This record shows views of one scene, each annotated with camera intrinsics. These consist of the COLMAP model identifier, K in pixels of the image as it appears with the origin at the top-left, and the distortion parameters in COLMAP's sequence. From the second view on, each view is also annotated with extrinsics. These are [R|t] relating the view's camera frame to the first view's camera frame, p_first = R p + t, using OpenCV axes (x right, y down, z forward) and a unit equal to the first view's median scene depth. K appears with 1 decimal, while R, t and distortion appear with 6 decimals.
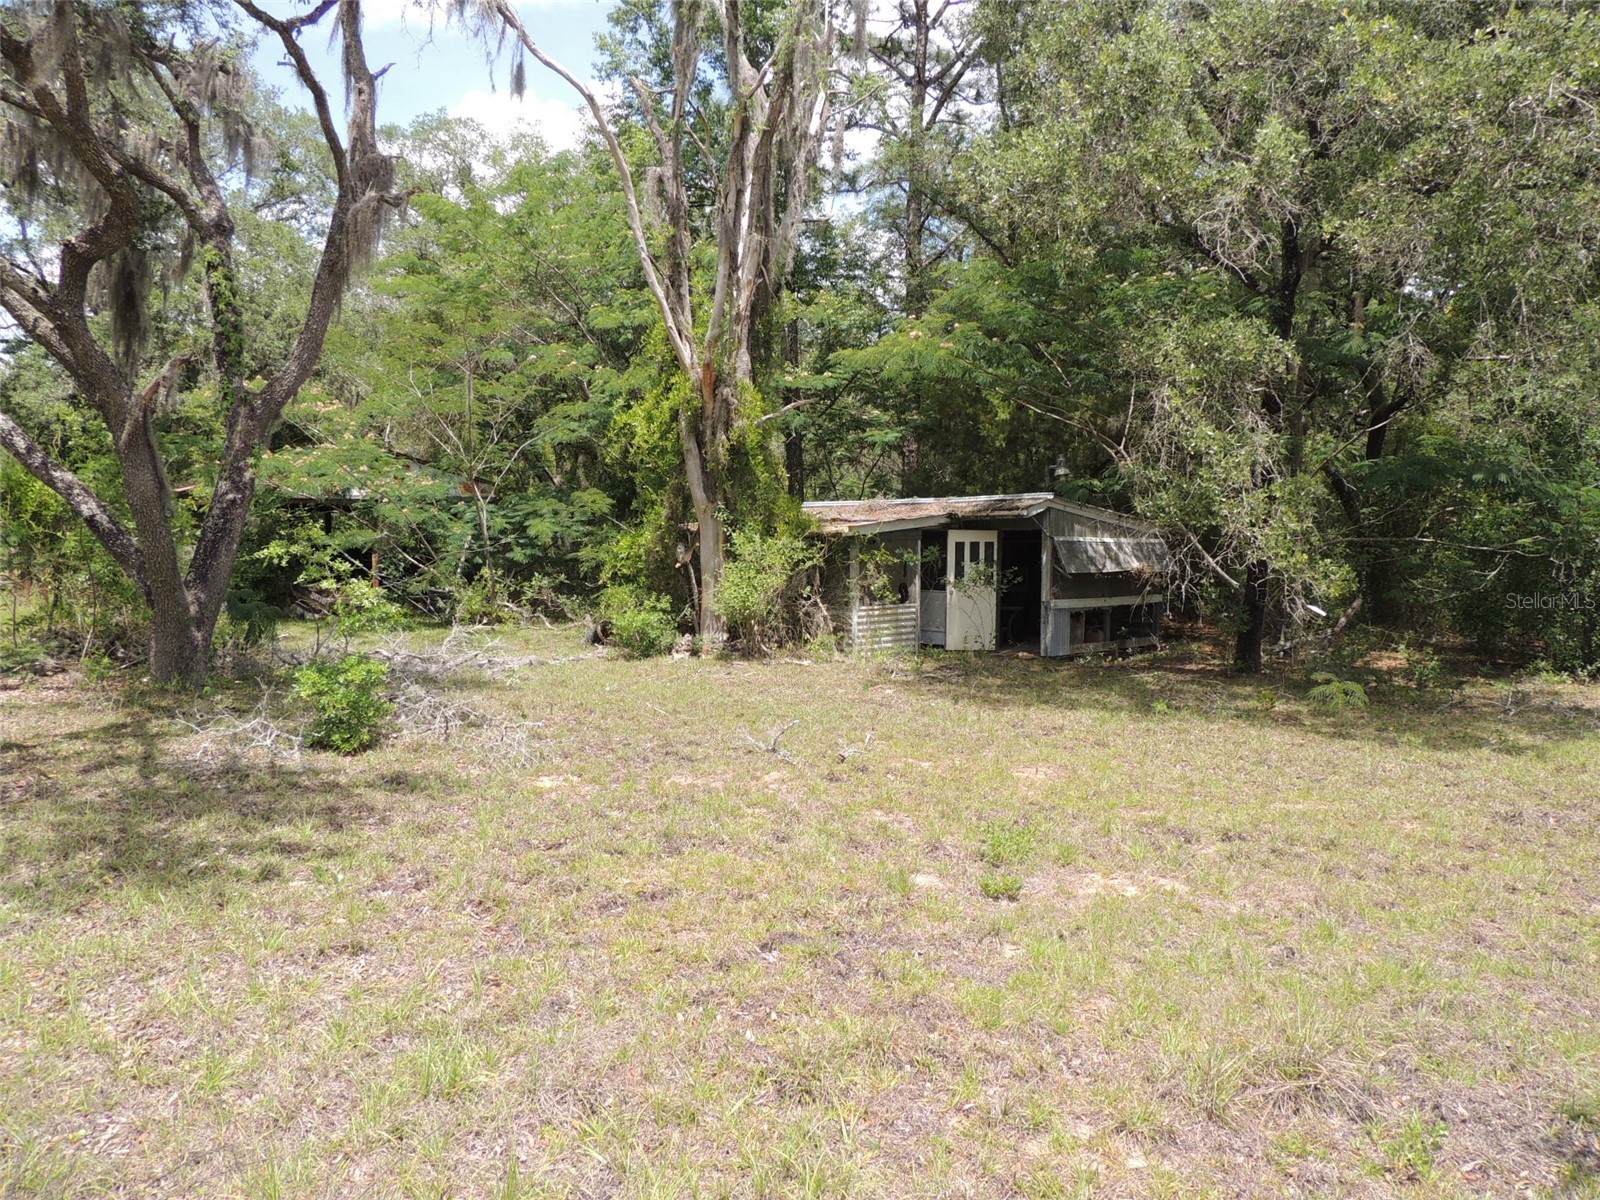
lens RADIAL K [[1149.7, 0, 804.8], [0, 1149.7, 604.0], [0, 0, 1]] dist [-0.013914, -0.000386]
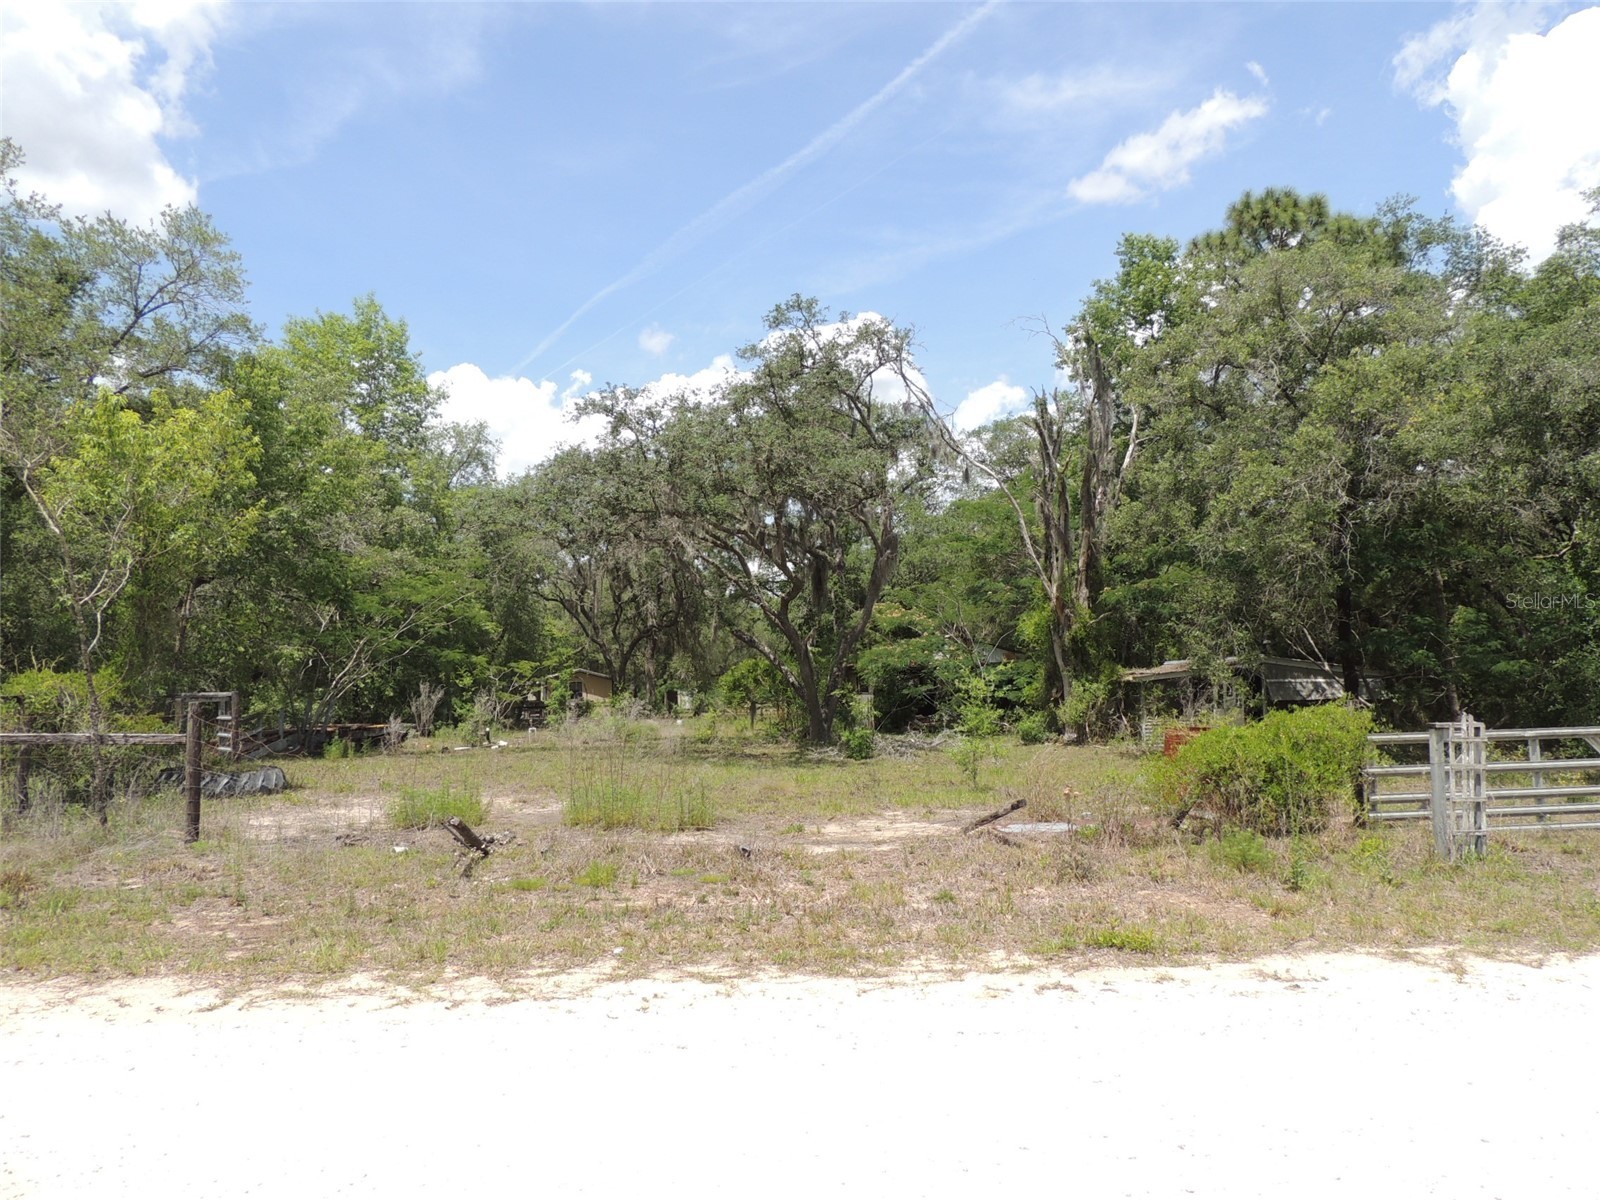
lens RADIAL K [[1149.7, 0, 804.8], [0, 1149.7, 604.0], [0, 0, 1]] dist [-0.013914, -0.000386]
pose [[0.824210, -0.057963, -0.563309, 0.666481], [-0.011706, 0.992791, -0.119283, 0.045617], [0.566163, 0.104908, 0.817590, -0.871330]]
